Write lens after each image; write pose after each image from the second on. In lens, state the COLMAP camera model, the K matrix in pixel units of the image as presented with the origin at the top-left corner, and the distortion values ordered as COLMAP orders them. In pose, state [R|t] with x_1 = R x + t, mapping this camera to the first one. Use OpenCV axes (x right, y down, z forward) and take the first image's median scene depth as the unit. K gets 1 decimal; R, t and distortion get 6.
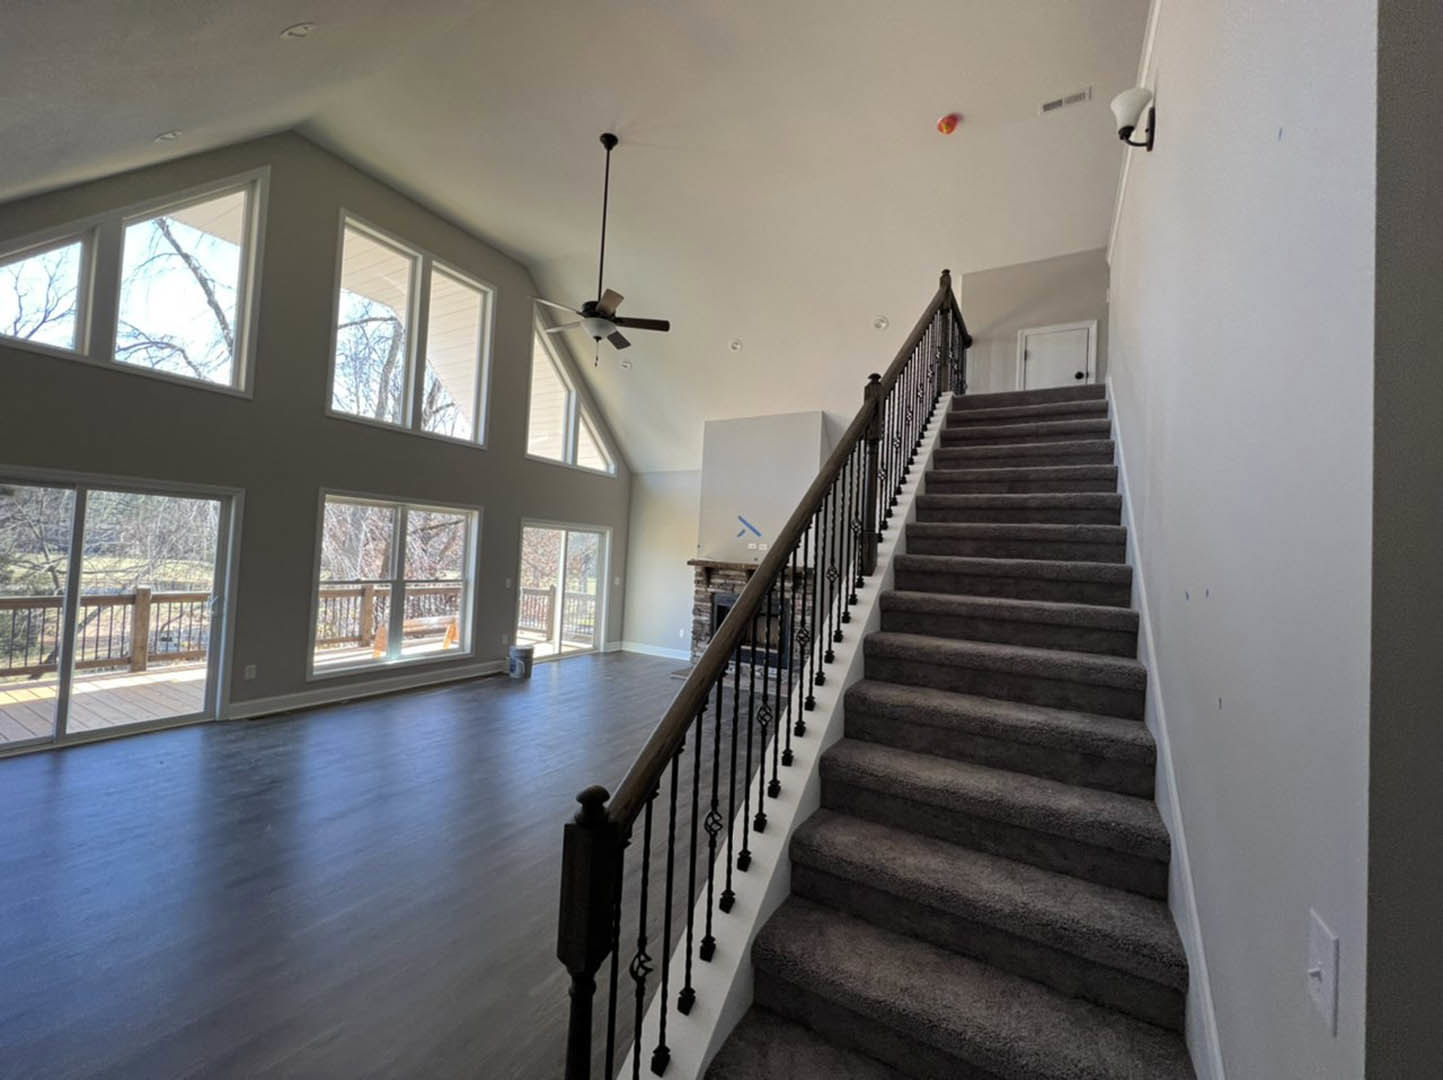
lens RADIAL K [[564.3, 0, 719.8], [0, 564.3, 529.8], [0, 0, 1]] dist [-0.001575, -0.000066]
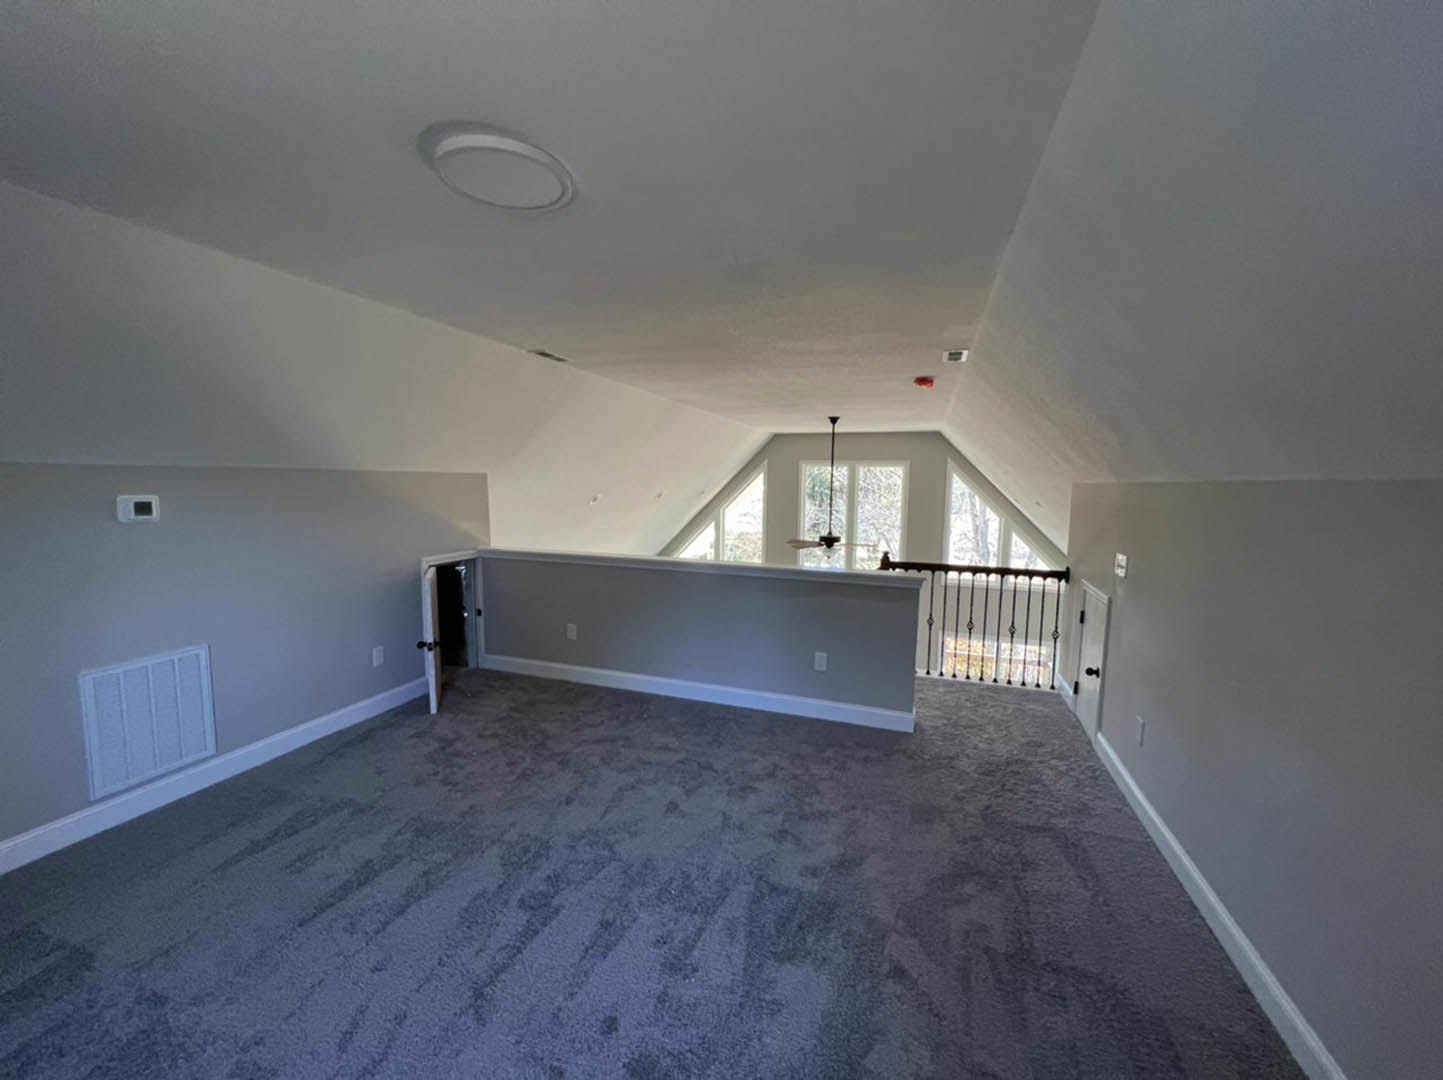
lens RADIAL K [[576.2, 0, 717.7], [0, 576.2, 538.0], [0, 0, 1]] dist [0.001201, 0.000056]
pose [[0.199766, 0.049742, -0.978580, 0.772275], [0.041571, 0.997381, 0.059184, -0.312227], [0.978961, -0.052503, 0.197175, 0.261640]]
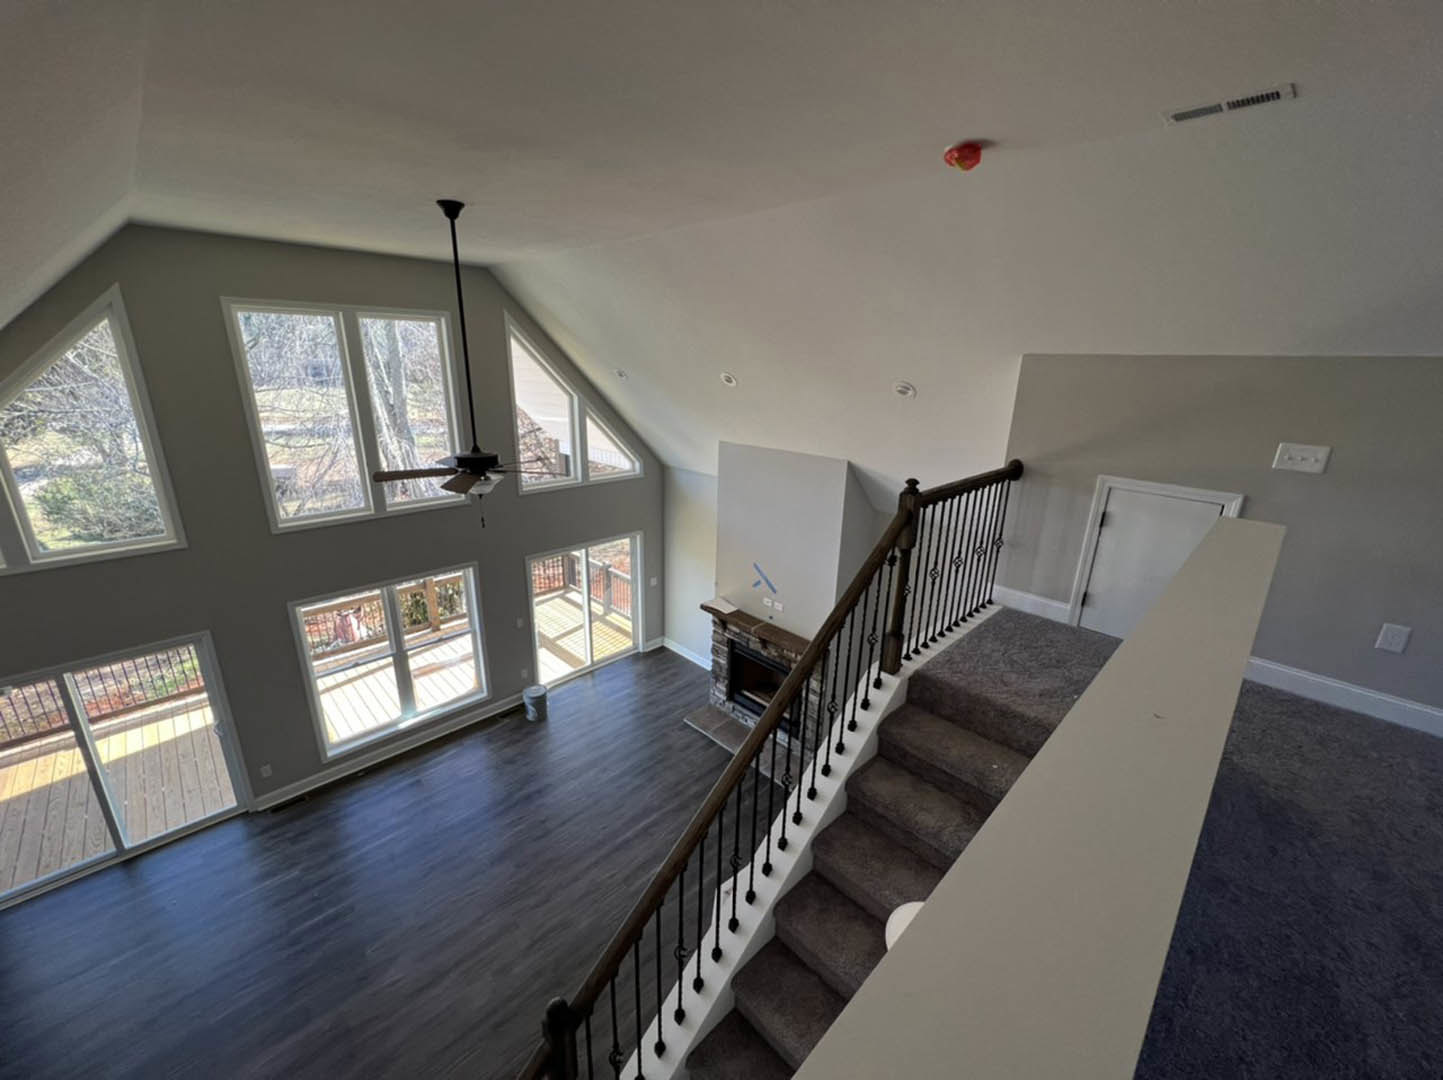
lens RADIAL K [[576.2, 0, 717.7], [0, 576.2, 538.0], [0, 0, 1]] dist [0.001201, 0.000056]
pose [[0.961908, 0.055109, -0.267762, 0.207221], [0.035610, 0.945867, 0.322596, -0.337713], [0.271045, -0.319843, 0.907874, 0.211867]]
